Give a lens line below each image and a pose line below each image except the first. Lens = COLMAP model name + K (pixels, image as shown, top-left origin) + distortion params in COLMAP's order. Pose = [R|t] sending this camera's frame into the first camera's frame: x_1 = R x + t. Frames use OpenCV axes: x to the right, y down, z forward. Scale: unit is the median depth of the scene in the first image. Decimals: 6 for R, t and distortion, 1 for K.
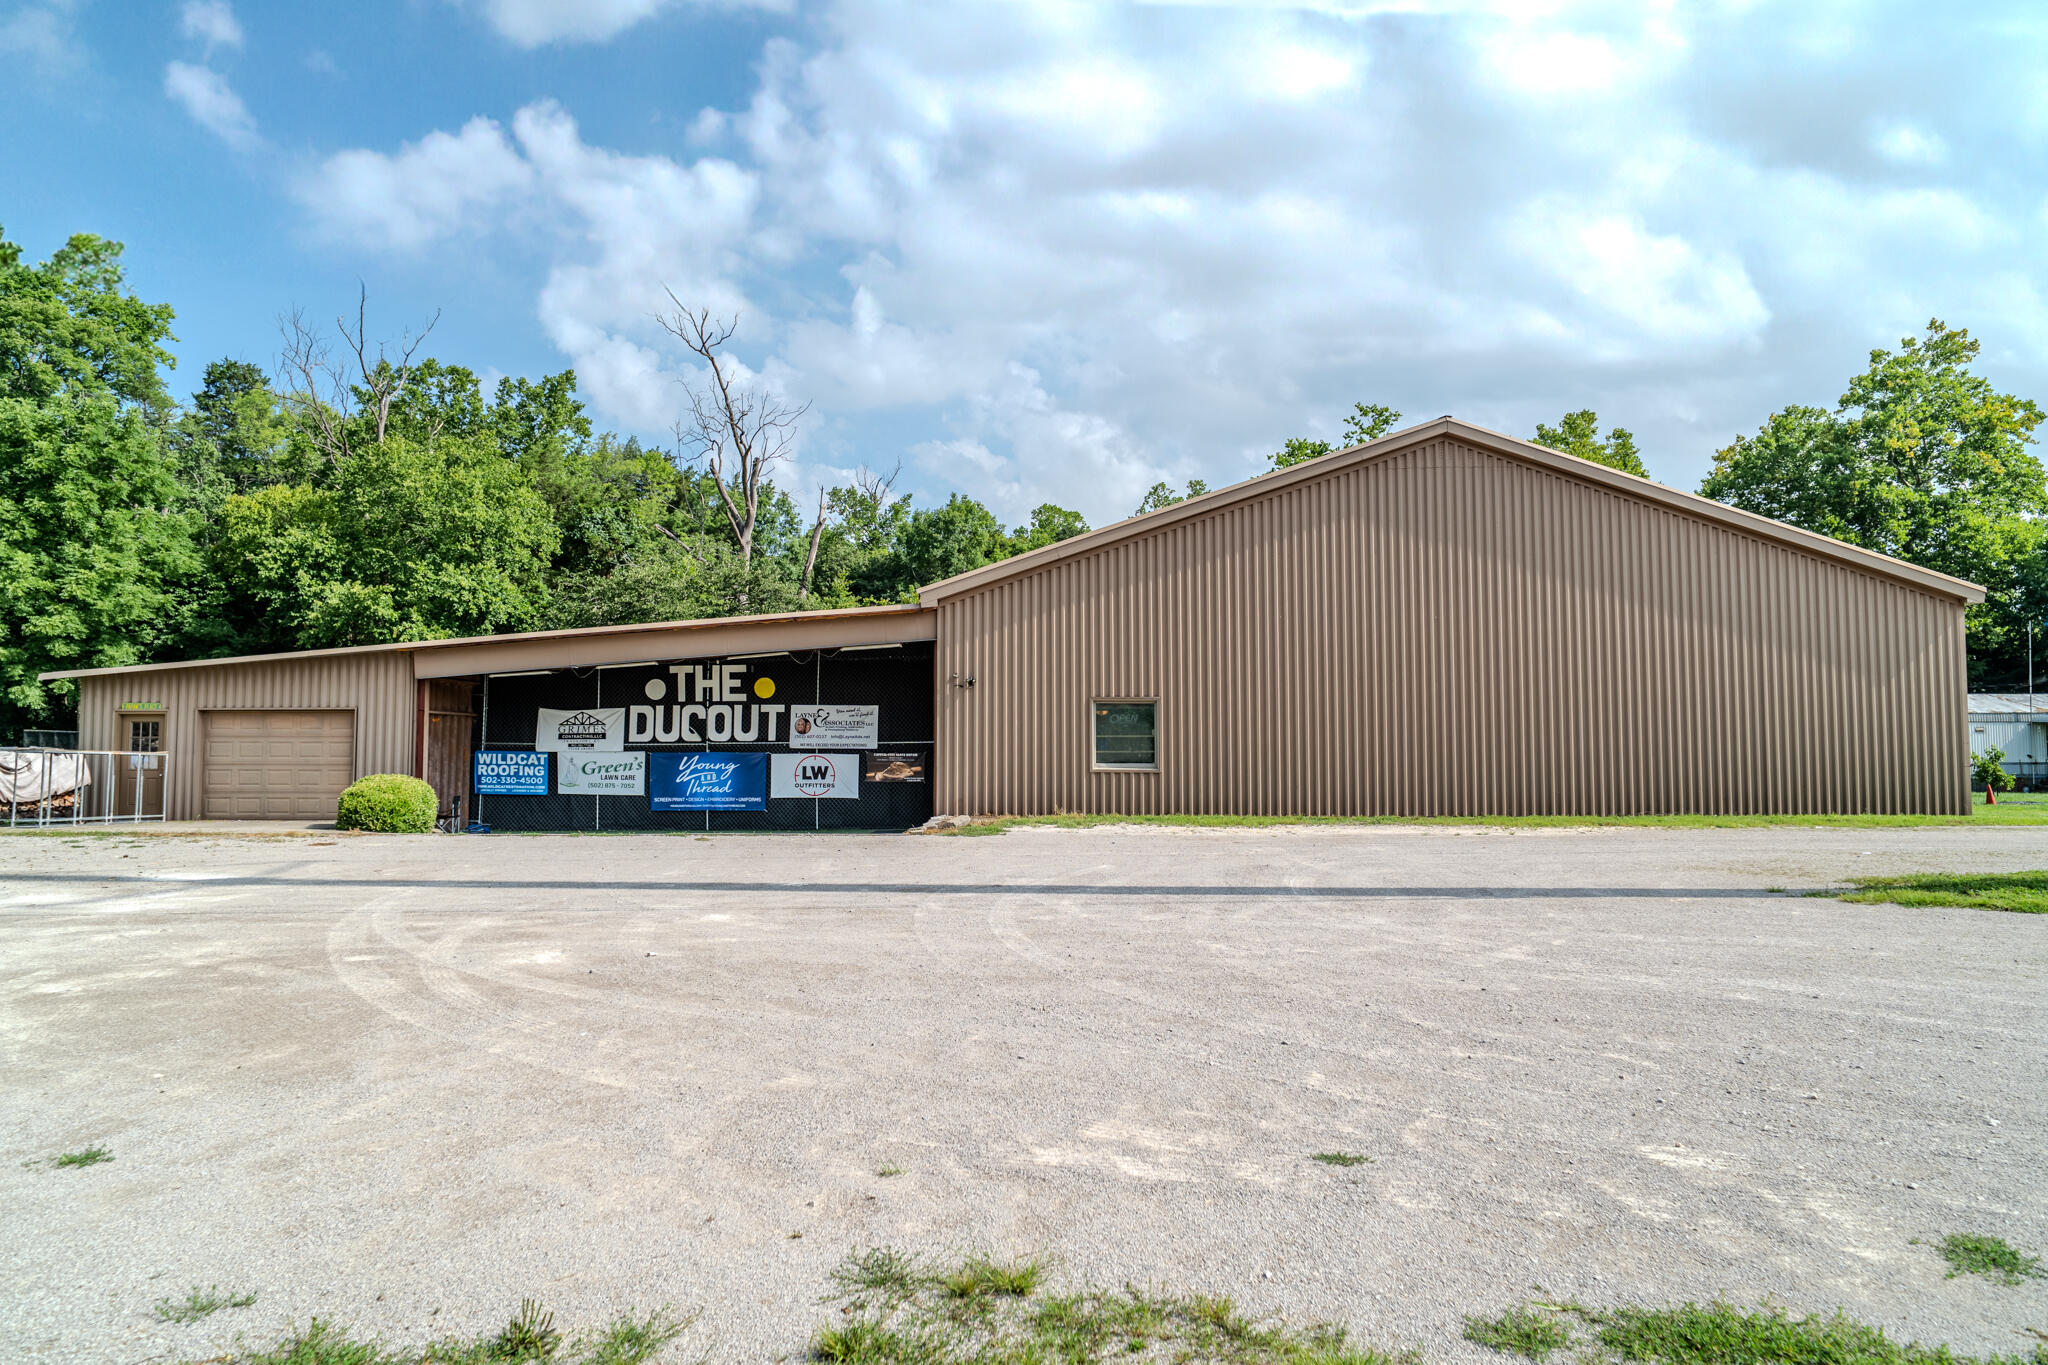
lens RADIAL K [[1240.5, 0, 1036.1], [0, 1240.5, 678.4], [0, 0, 1]] dist [0.000326, -0.000778]
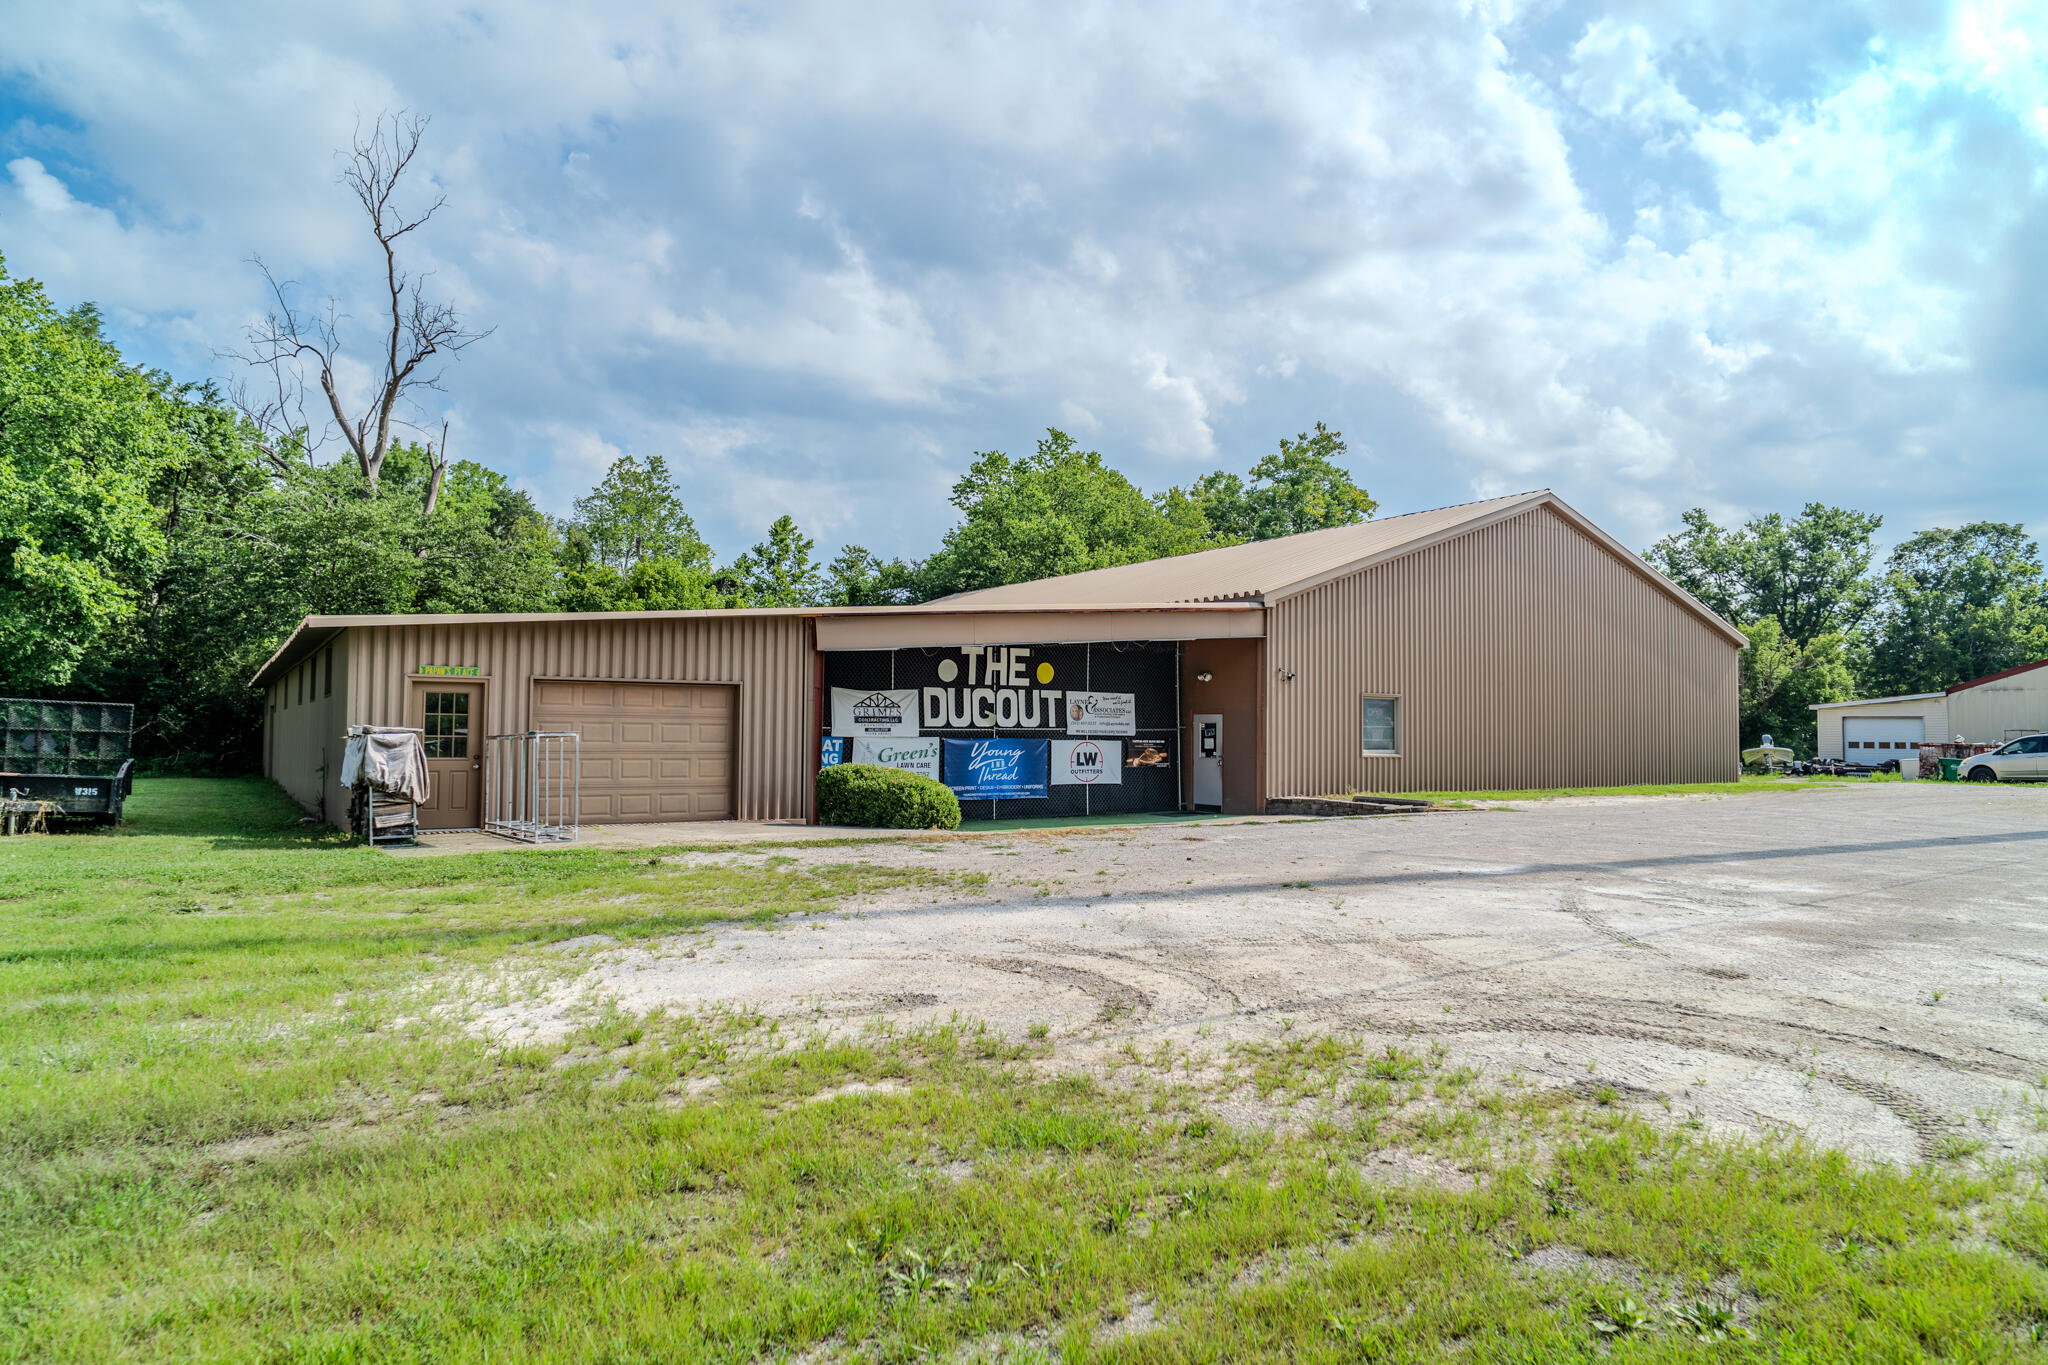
lens RADIAL K [[1240.5, 0, 1020.6], [0, 1240.5, 684.7], [0, 0, 1]] dist [0.000326, -0.000778]
pose [[0.814603, 0.028837, 0.579302, -0.805412], [-0.036328, 0.999339, 0.001338, 0.016274], [-0.578880, -0.022135, 0.815112, 0.209150]]
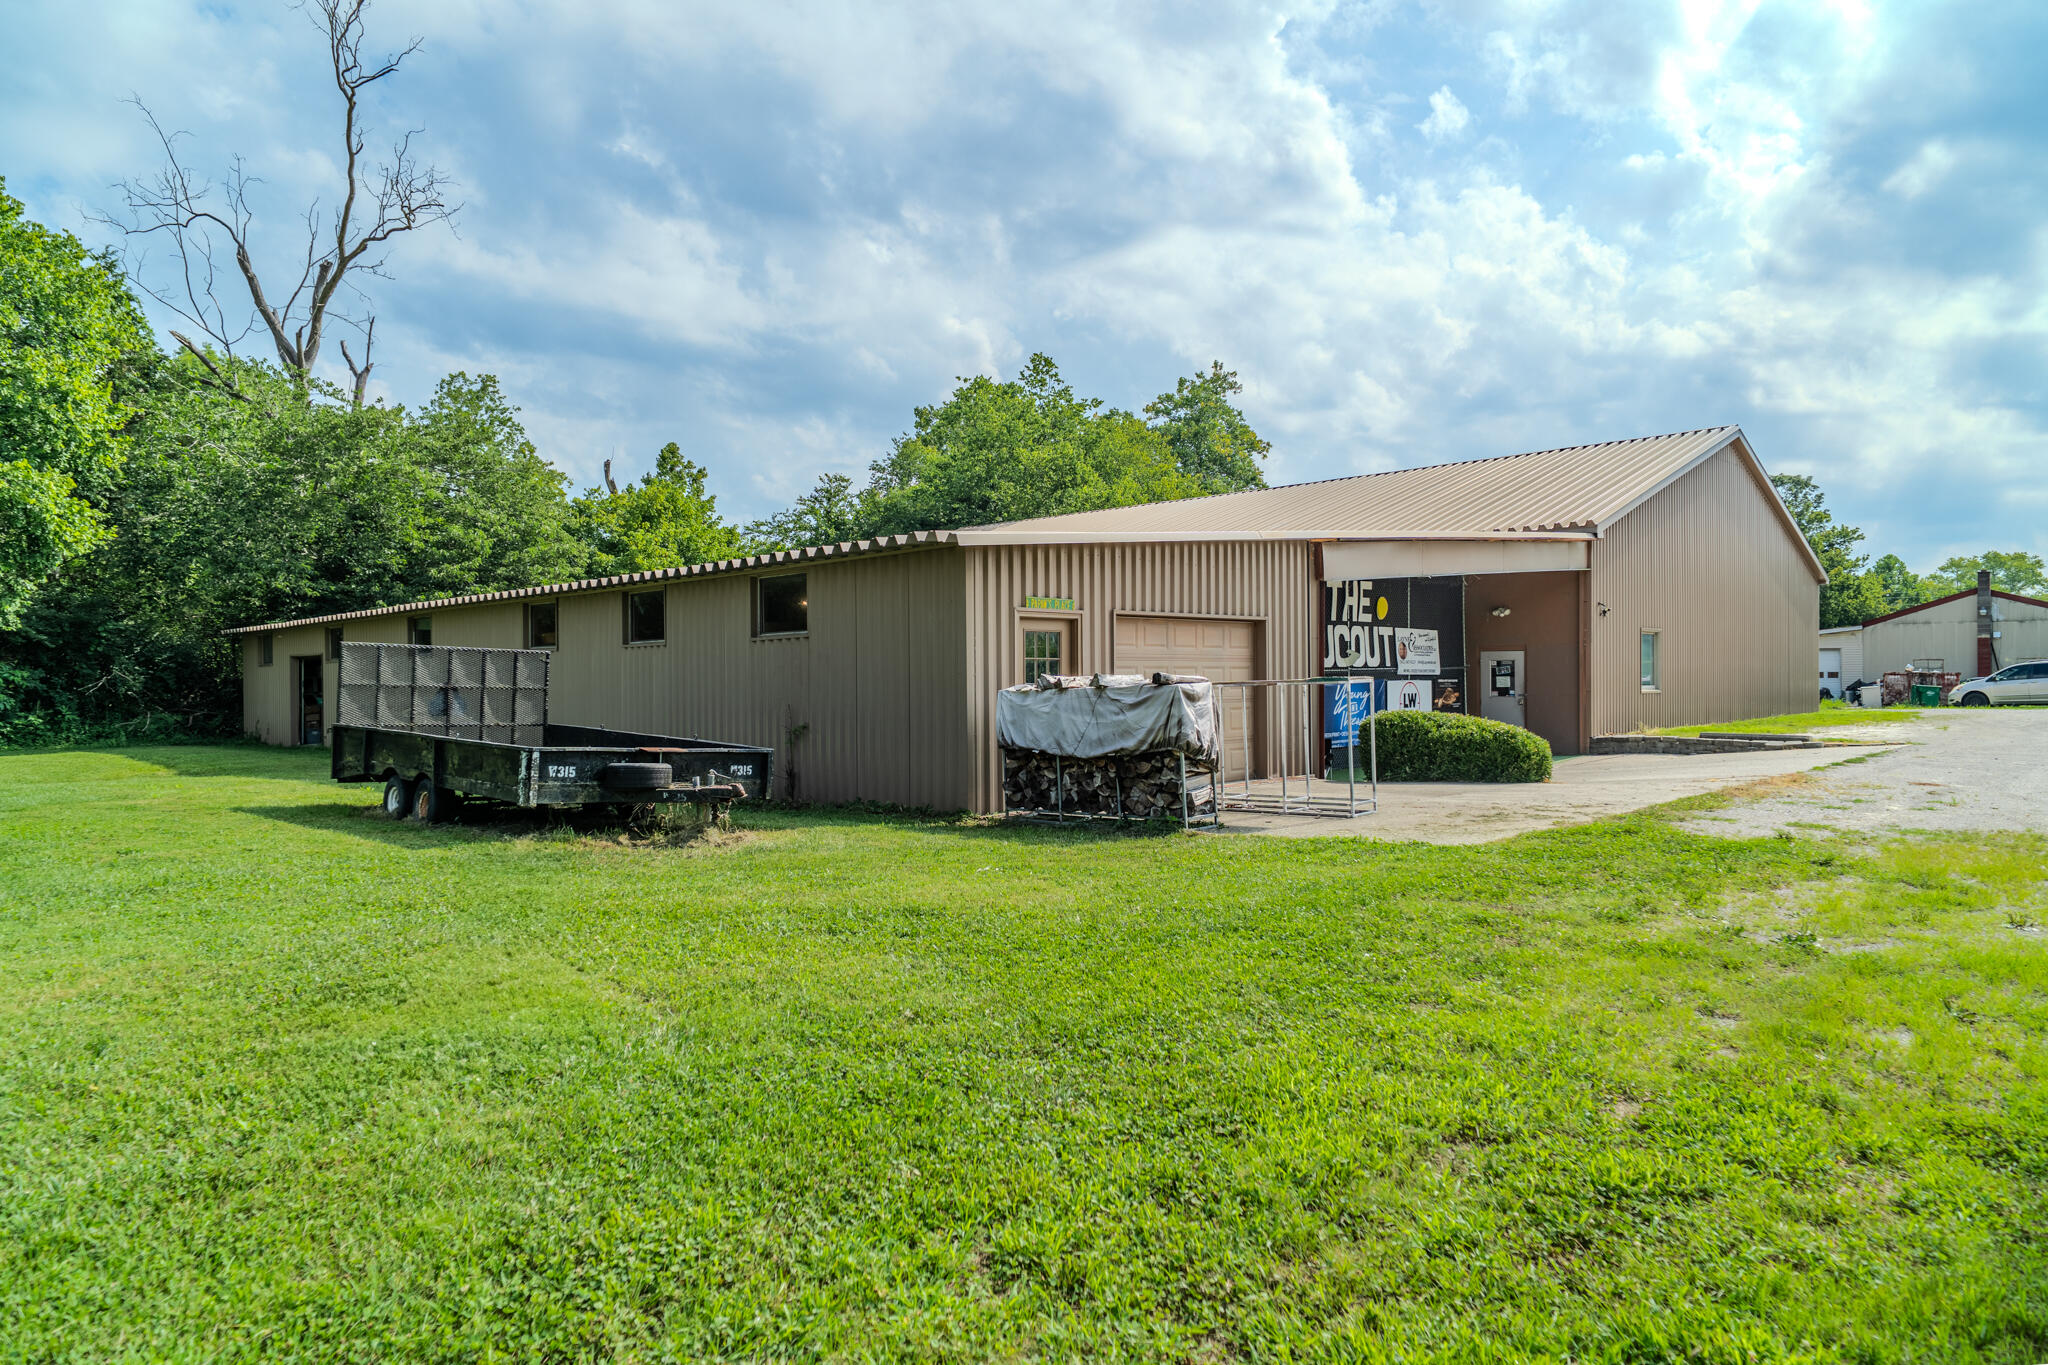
lens RADIAL K [[1240.5, 0, 1017.4], [0, 1240.5, 690.7], [0, 0, 1]] dist [0.000326, -0.000778]
pose [[0.678899, -0.014054, 0.734097, -1.067228], [-0.028653, 0.998548, 0.045616, 0.034249], [-0.733672, -0.052003, 0.677511, 0.579020]]
